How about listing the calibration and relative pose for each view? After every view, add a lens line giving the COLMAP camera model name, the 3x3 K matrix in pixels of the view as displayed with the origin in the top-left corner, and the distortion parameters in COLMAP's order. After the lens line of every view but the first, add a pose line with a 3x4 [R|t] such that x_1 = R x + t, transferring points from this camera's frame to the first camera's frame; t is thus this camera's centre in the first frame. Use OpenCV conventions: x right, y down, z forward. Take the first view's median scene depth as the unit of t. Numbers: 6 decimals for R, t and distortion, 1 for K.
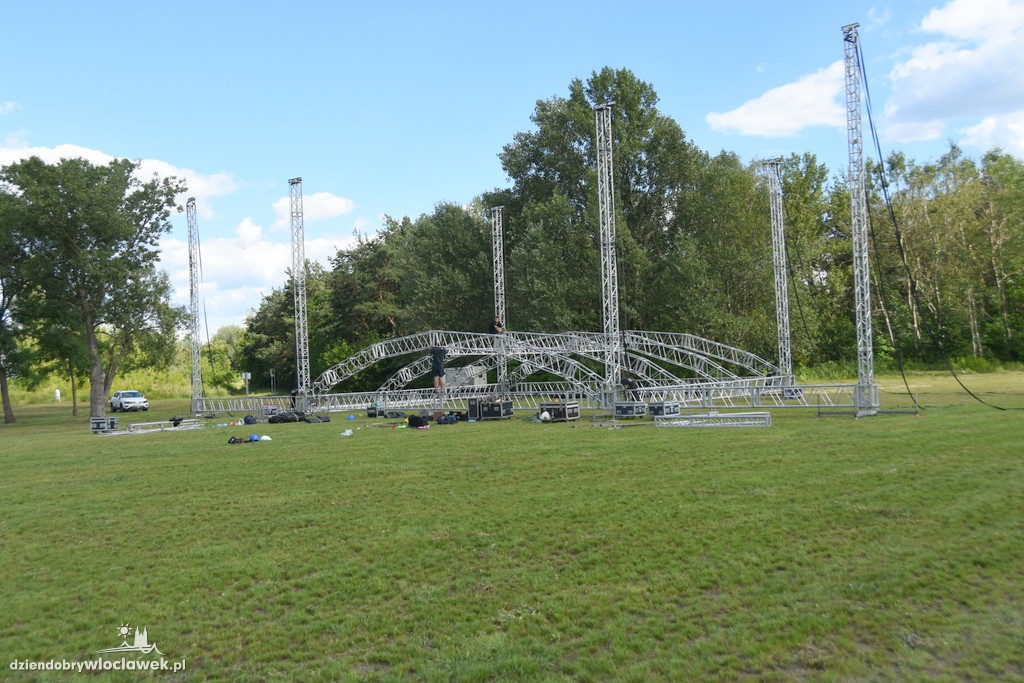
lens RADIAL K [[892.5, 0, 512.0], [0, 892.5, 341.5], [0, 0, 1]] dist [-0.112031, 0.170910]
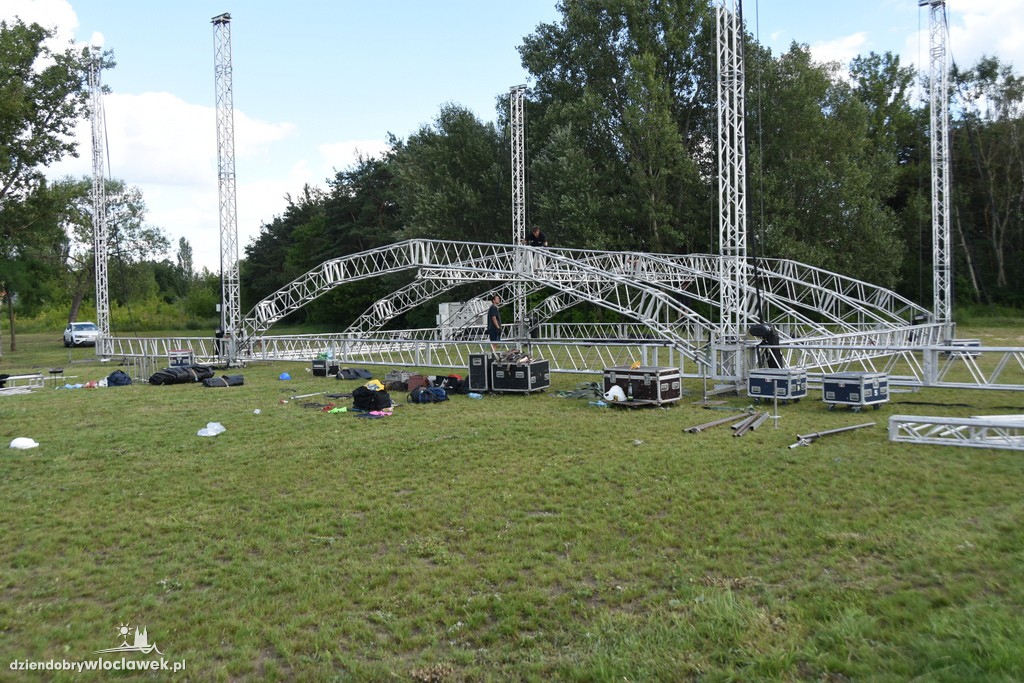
lens RADIAL K [[892.5, 0, 512.0], [0, 892.5, 341.5], [0, 0, 1]] dist [-0.112031, 0.170910]
pose [[0.999738, 0.020106, -0.010920, -0.008468], [-0.019277, 0.997268, 0.071305, 0.007994], [0.012324, -0.071076, 0.997395, 0.228691]]
